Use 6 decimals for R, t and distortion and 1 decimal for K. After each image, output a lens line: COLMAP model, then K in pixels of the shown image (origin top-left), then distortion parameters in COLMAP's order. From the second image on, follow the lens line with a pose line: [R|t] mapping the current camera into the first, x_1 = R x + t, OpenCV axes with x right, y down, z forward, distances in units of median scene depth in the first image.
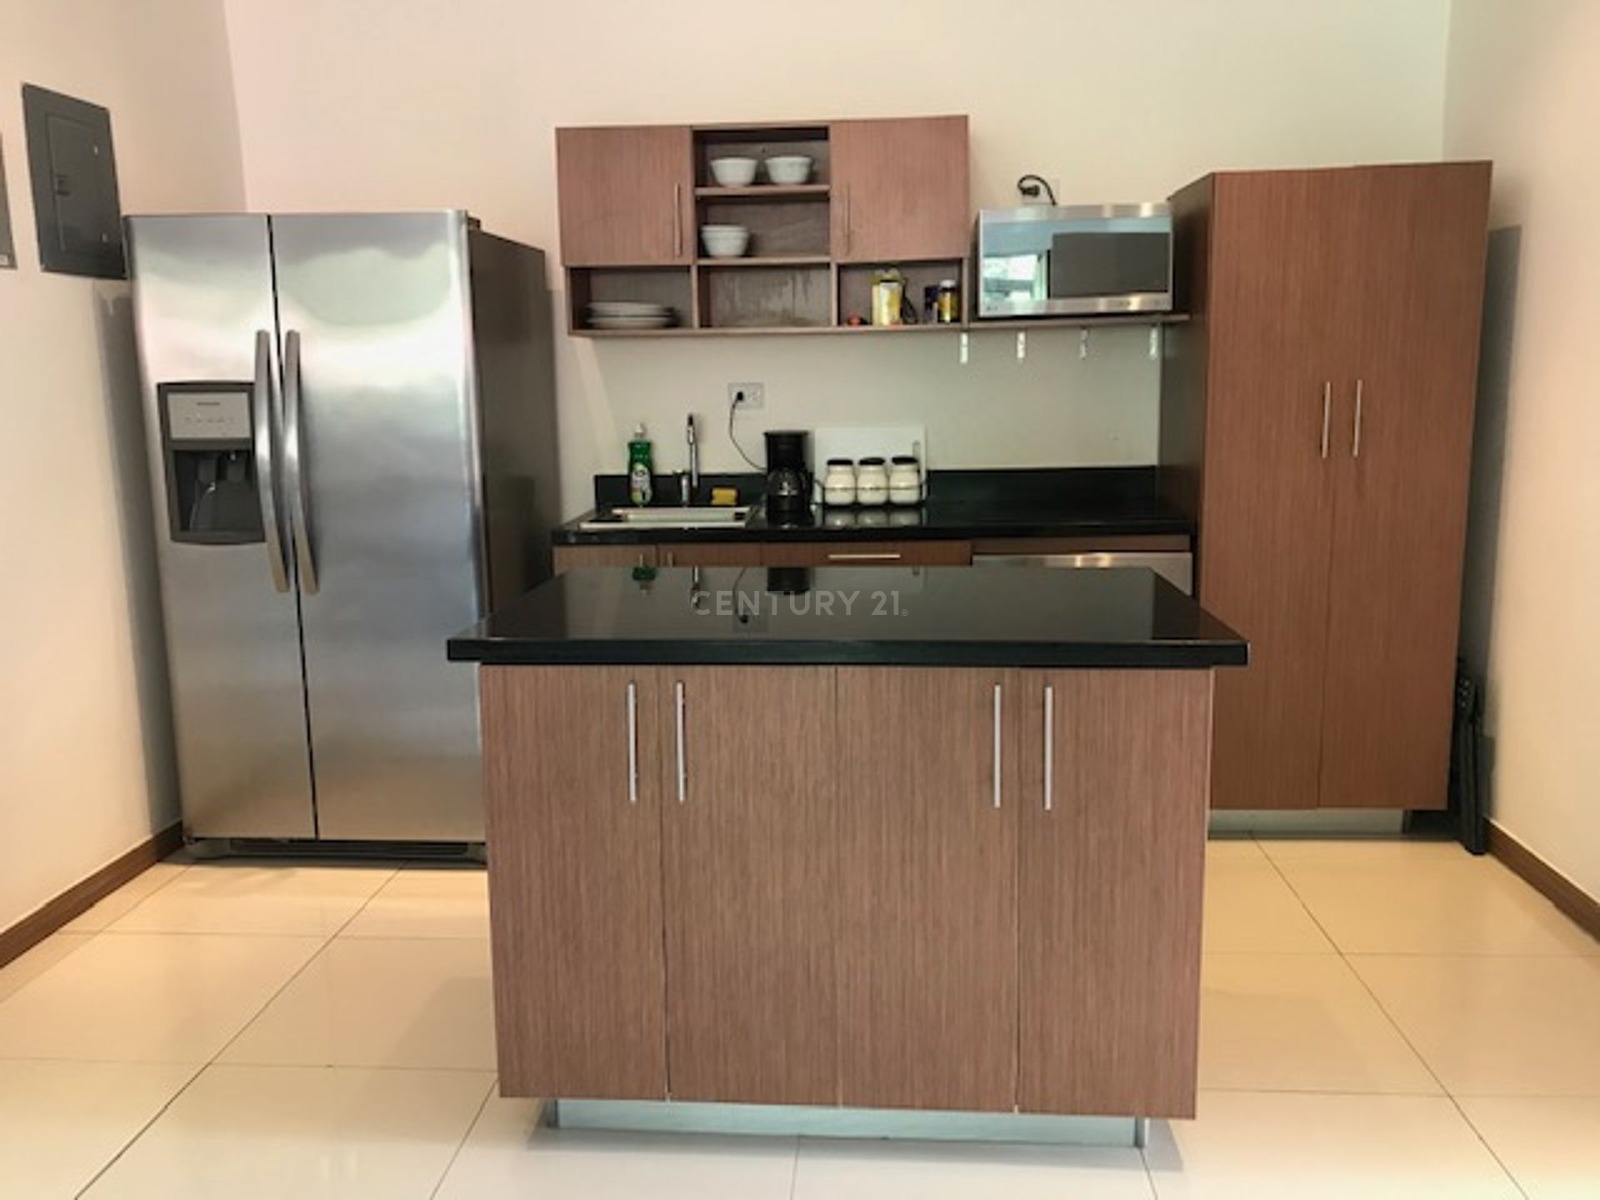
lens RADIAL K [[1295.3, 0, 815.0], [0, 1295.3, 587.6], [0, 0, 1]] dist [0.012091, 0.029051]
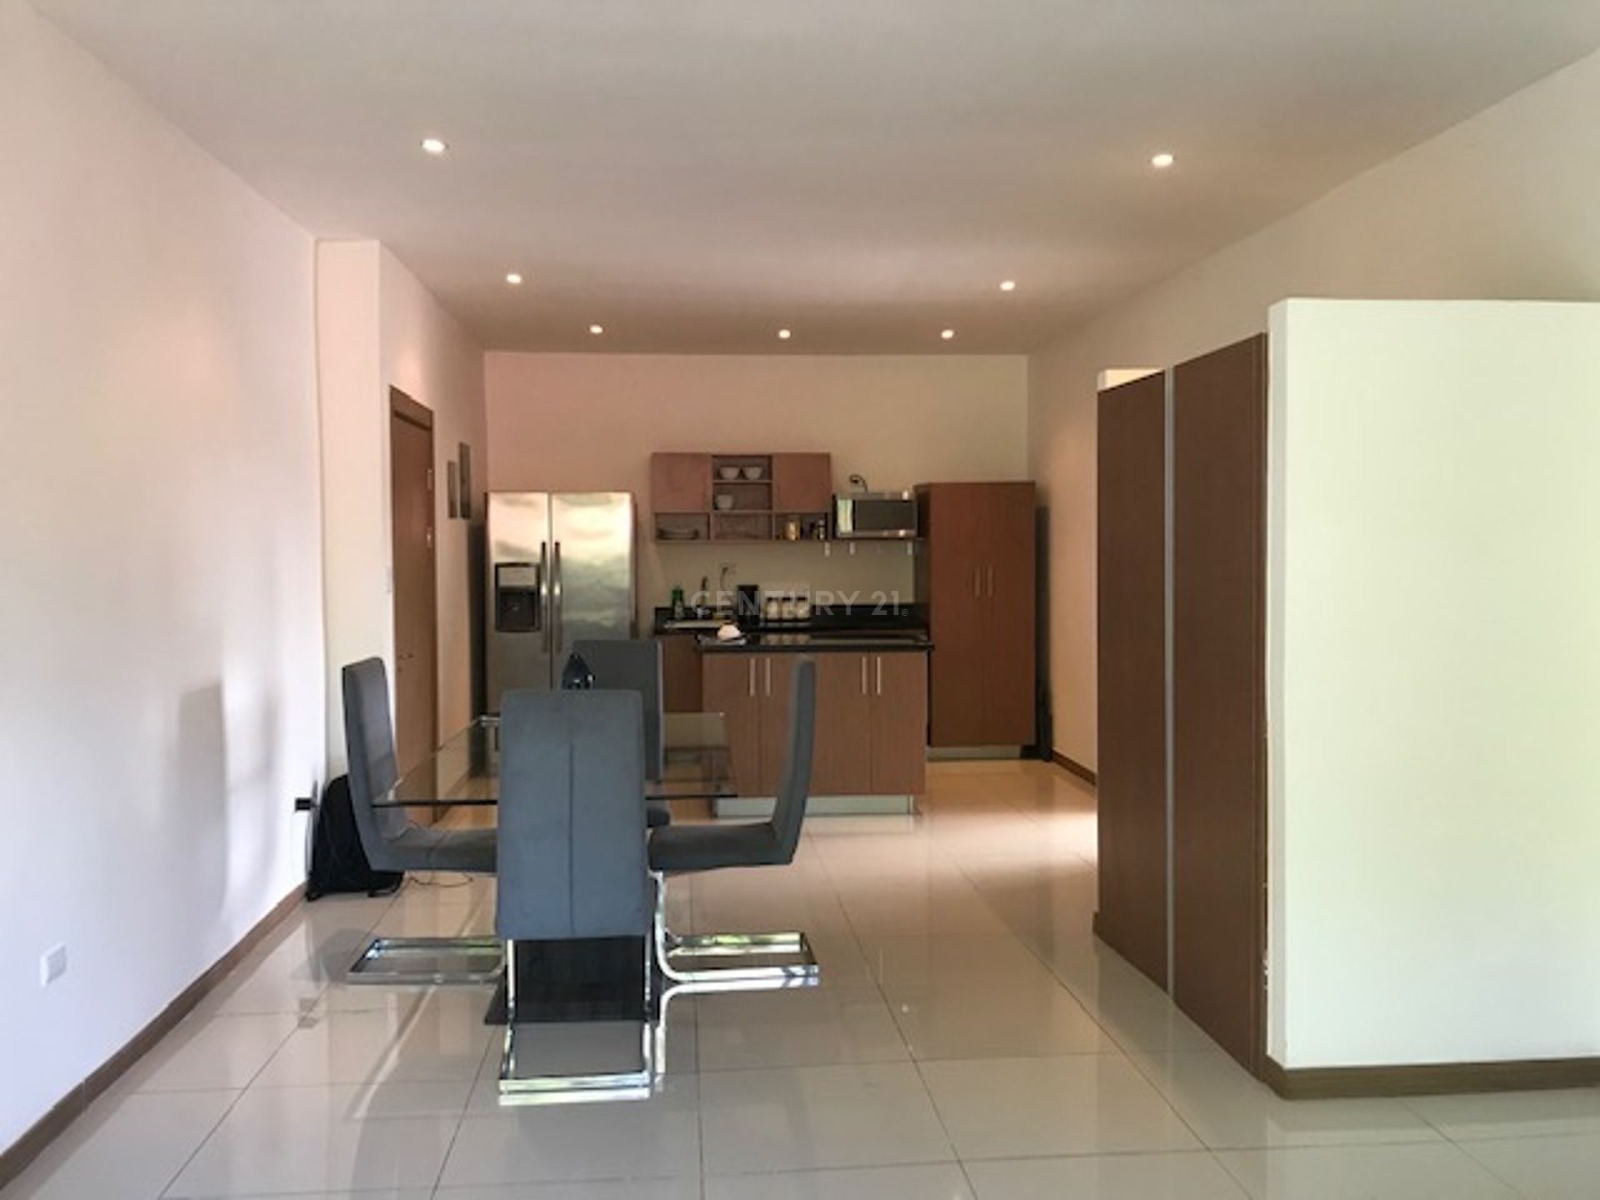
lens RADIAL K [[1295.3, 0, 790.7], [0, 1295.3, 593.4], [0, 0, 1]] dist [0.012091, 0.029051]
pose [[0.987264, 0.002926, 0.159062, -0.312137], [0.018647, 0.990810, -0.133968, 0.194591], [-0.157992, 0.135228, 0.978137, -1.202765]]
